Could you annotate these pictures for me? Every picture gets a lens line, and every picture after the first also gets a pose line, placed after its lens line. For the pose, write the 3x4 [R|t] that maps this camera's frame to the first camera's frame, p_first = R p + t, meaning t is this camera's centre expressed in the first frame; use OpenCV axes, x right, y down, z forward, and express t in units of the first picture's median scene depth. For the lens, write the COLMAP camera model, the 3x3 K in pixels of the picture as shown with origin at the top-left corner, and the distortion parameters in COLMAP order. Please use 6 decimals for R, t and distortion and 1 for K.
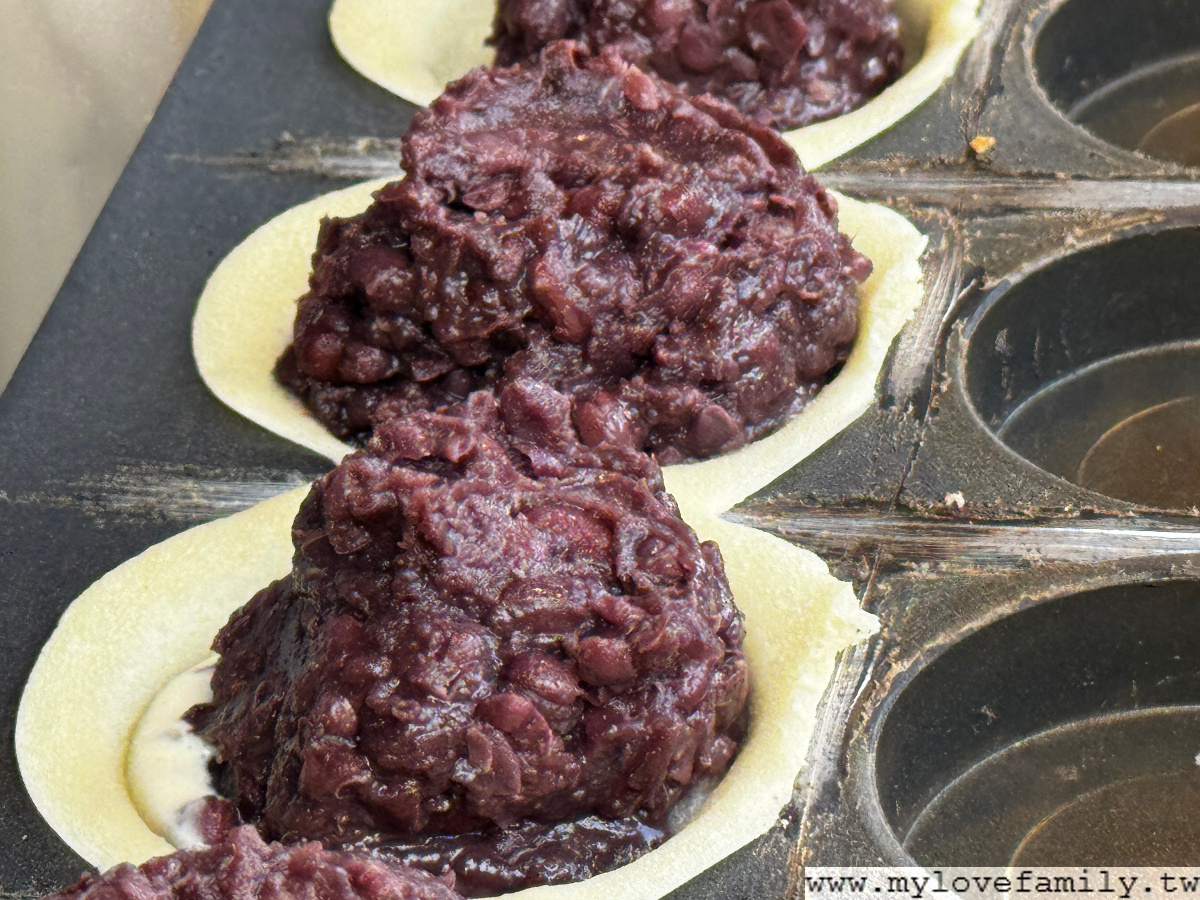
lens RADIAL K [[5005.1, 0, 599.2], [0, 5005.1, 449.4], [0, 0, 1]] dist [0.102060, 0.000000]
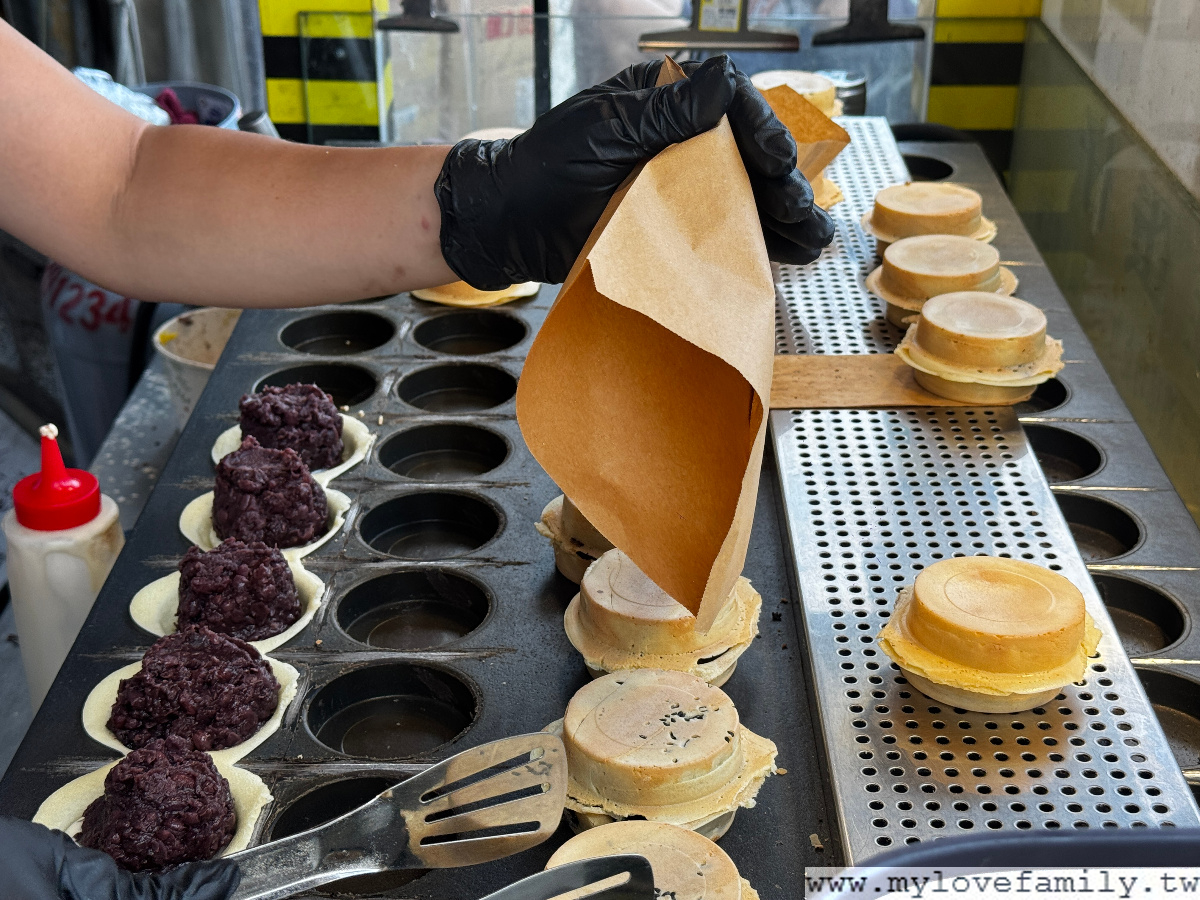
lens RADIAL K [[1762.1, 0, 603.7], [0, 1762.1, 451.6], [0, 0, 1]] dist [0.042837, 0.000000]
pose [[0.985281, -0.019081, 0.169876, 0.073566], [0.034095, 0.995719, -0.085910, -0.090832], [-0.167509, 0.090437, 0.981714, -0.301253]]
